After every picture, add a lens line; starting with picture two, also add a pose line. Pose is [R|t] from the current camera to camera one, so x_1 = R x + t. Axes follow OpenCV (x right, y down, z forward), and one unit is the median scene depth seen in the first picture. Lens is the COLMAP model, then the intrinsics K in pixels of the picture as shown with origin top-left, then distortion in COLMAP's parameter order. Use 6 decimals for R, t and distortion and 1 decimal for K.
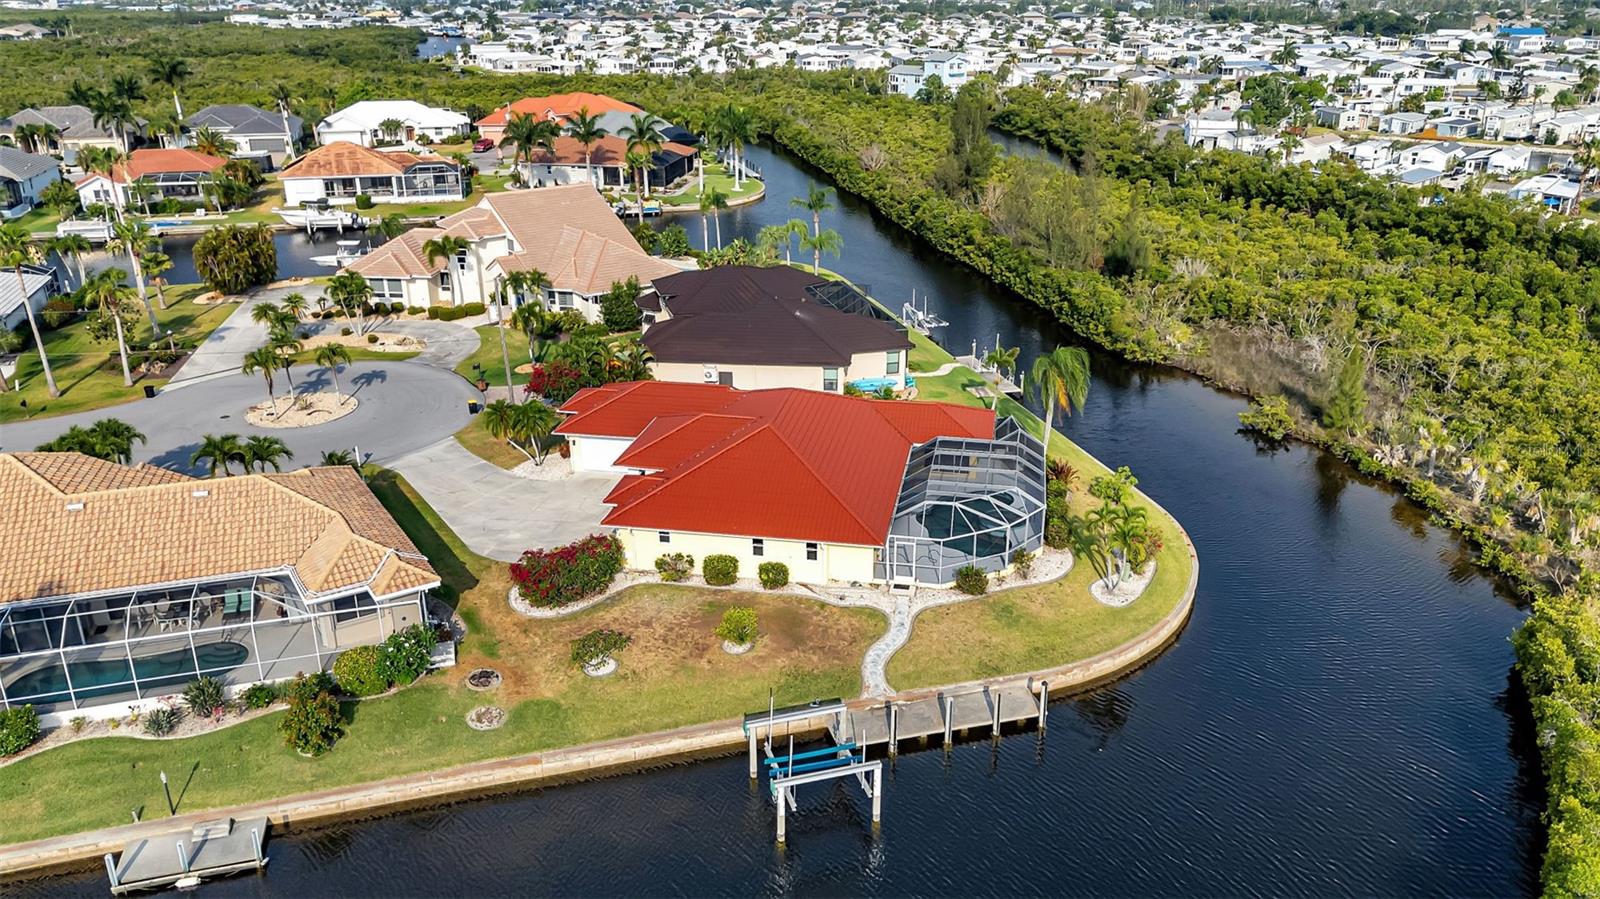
lens RADIAL K [[1172.5, 0, 801.0], [0, 1172.5, 452.3], [0, 0, 1]] dist [0.080043, -0.081080]
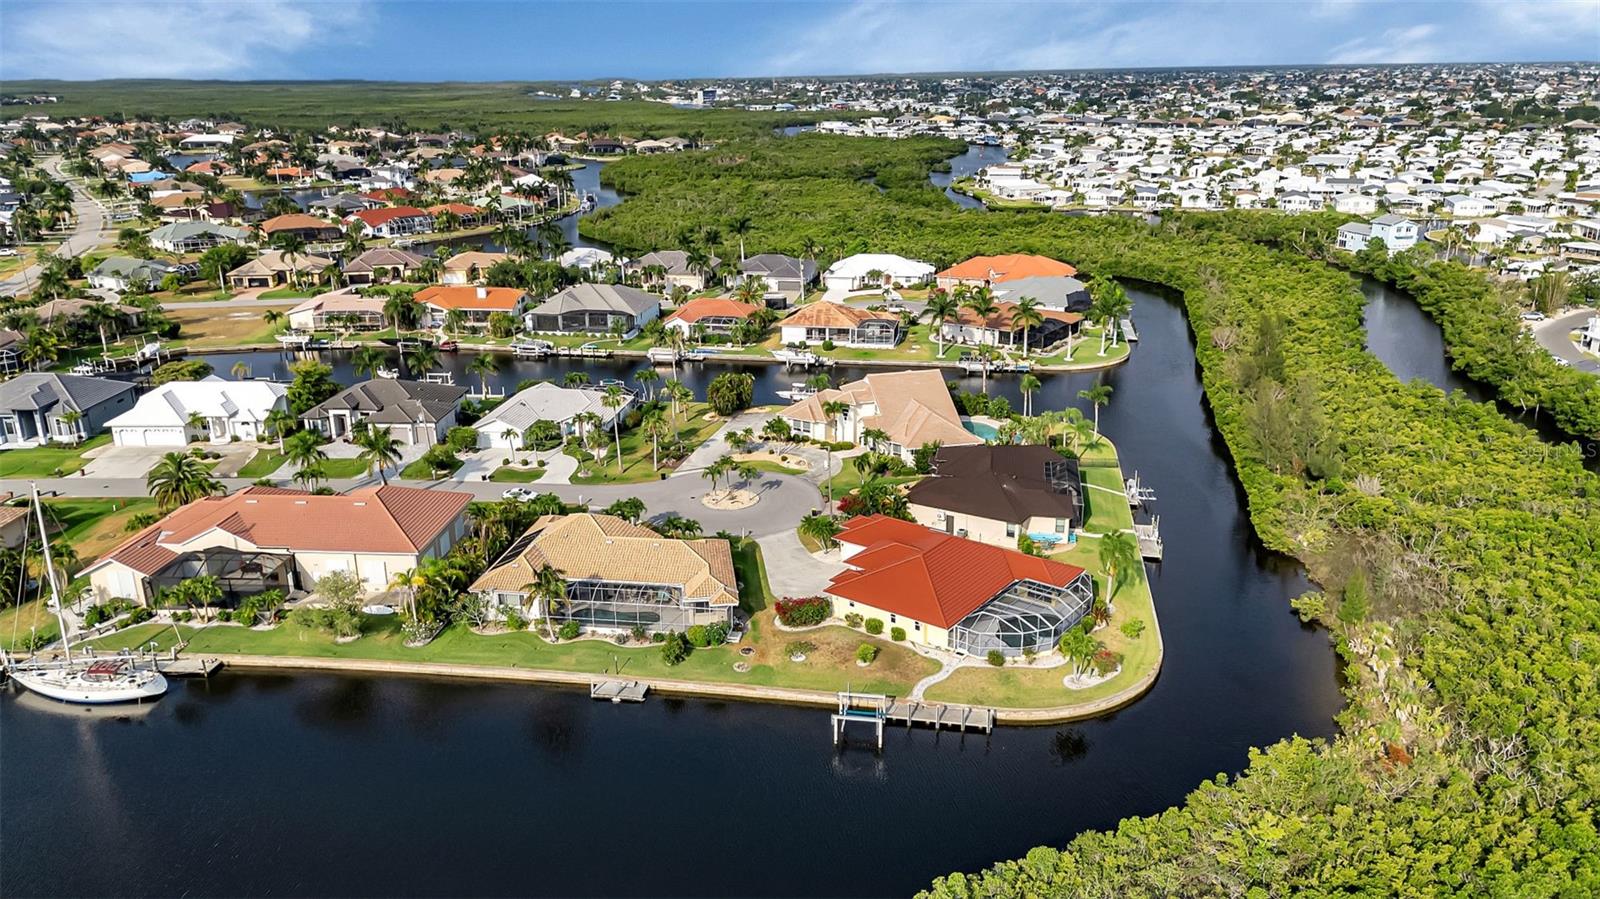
lens RADIAL K [[1172.5, 0, 801.0], [0, 1172.5, 452.3], [0, 0, 1]] dist [0.080043, -0.081080]
pose [[0.899126, 0.134006, -0.416671, 0.382986], [-0.156470, 0.987479, -0.020058, -0.081618], [0.408766, 0.083231, 0.908836, -0.547160]]
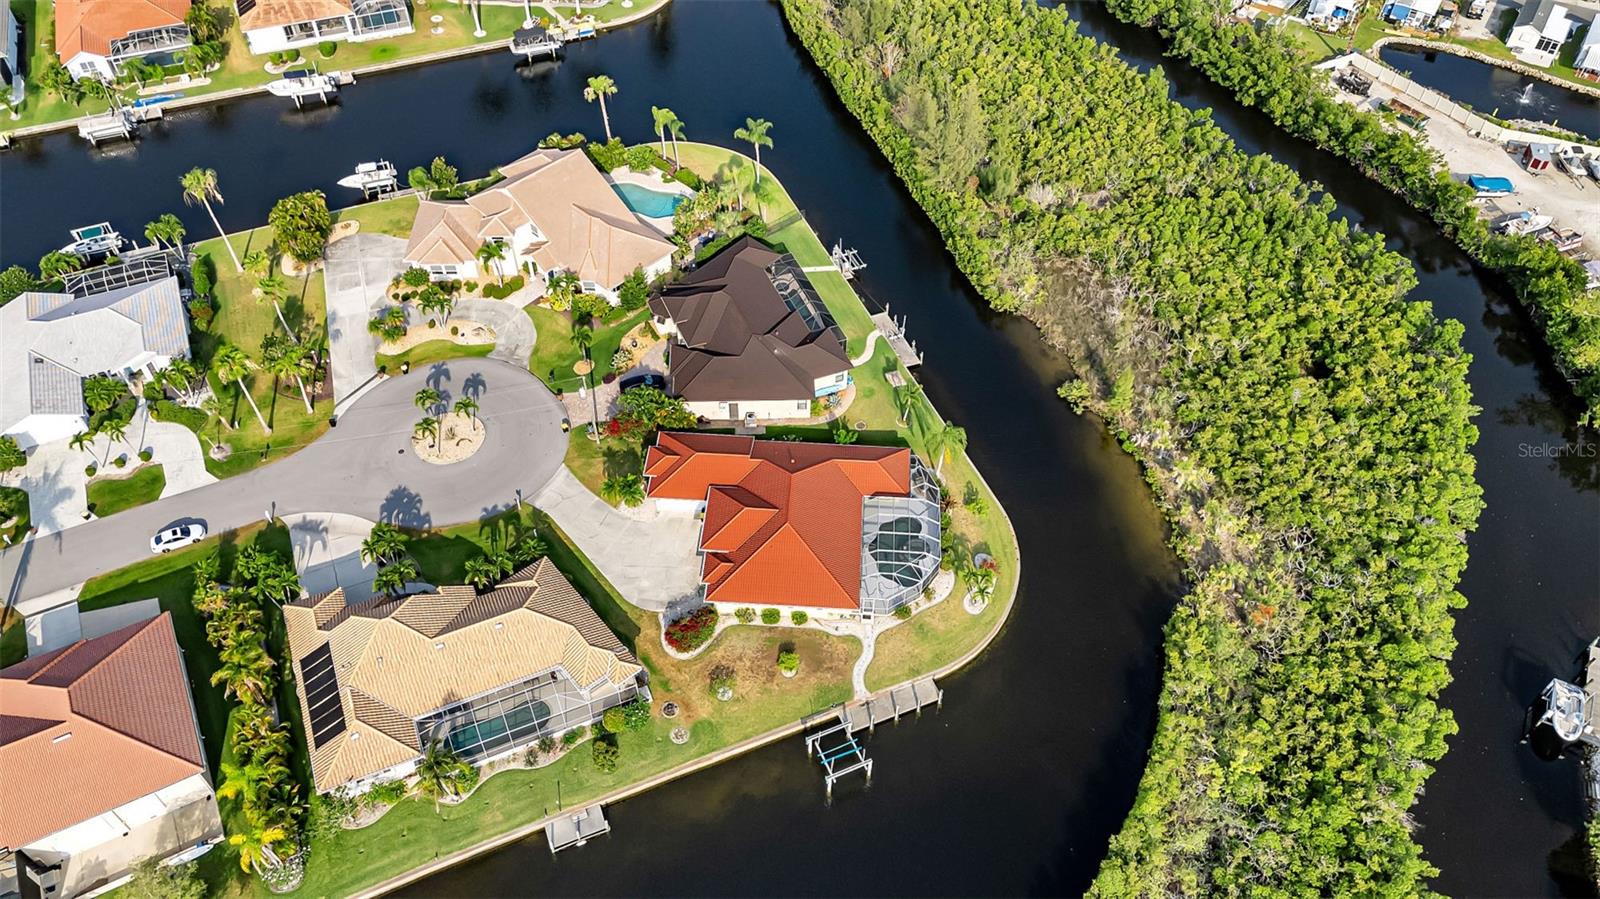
lens RADIAL K [[1172.5, 0, 801.0], [0, 1172.5, 452.3], [0, 0, 1]] dist [0.080043, -0.081080]
pose [[0.992398, -0.083091, 0.090787, -0.108283], [0.033853, 0.893526, 0.447733, -0.621399], [-0.118323, -0.441256, 0.889546, -0.357189]]
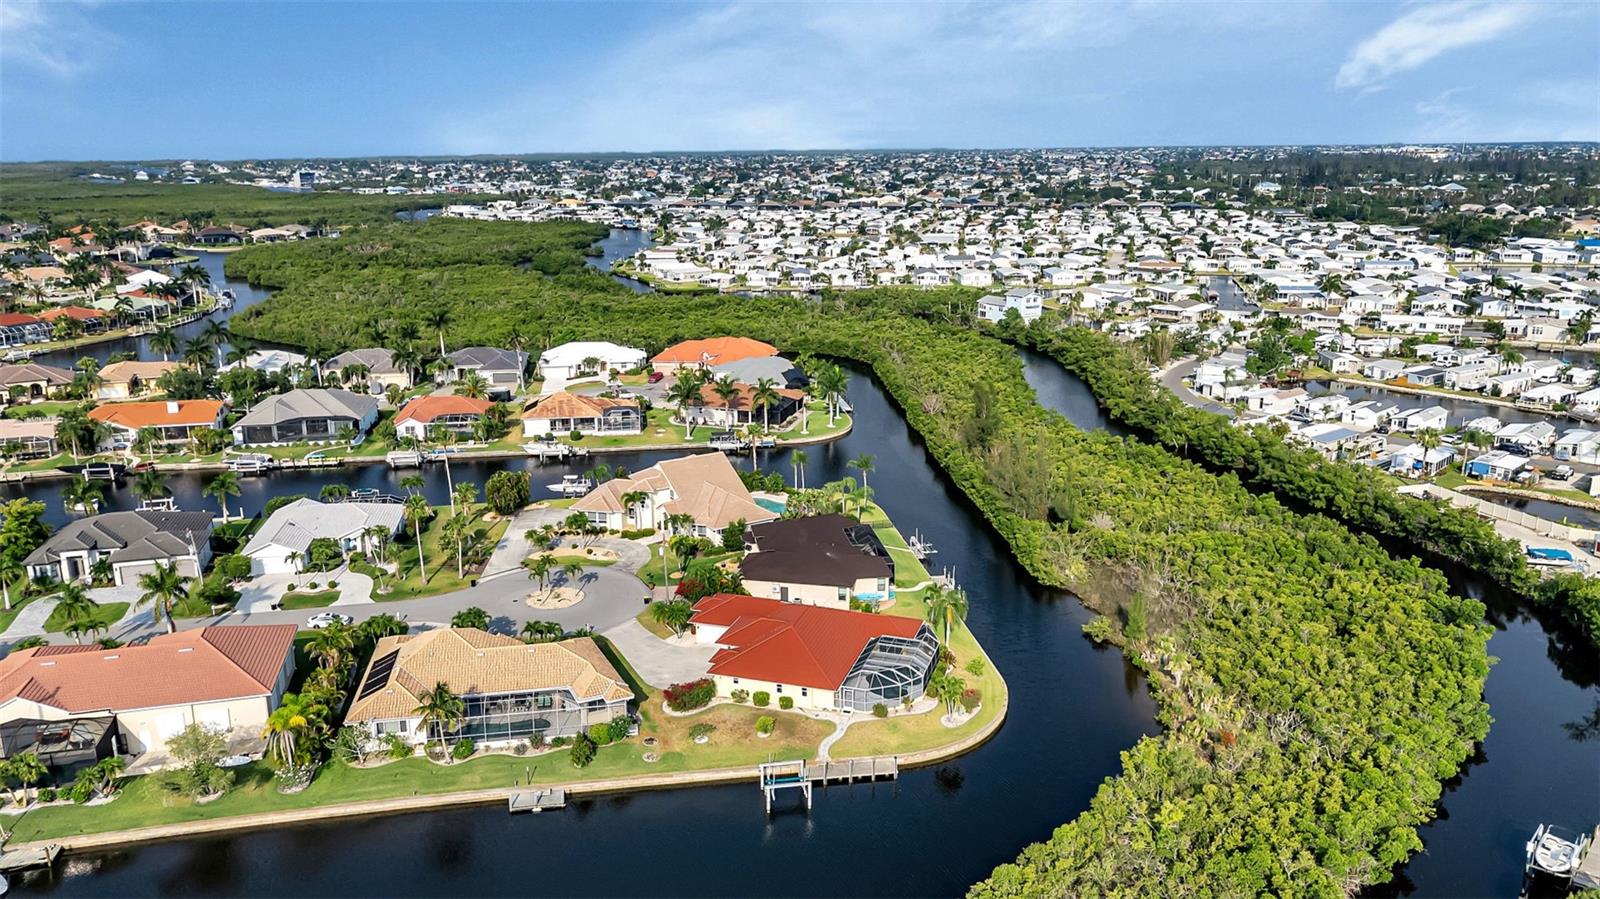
lens RADIAL K [[1172.5, 0, 801.0], [0, 1172.5, 452.3], [0, 0, 1]] dist [0.080043, -0.081080]
pose [[0.991955, 0.030441, -0.122878, 0.156751], [-0.044532, 0.992527, -0.113608, -0.063980], [0.118501, 0.118166, 0.985898, -0.707924]]
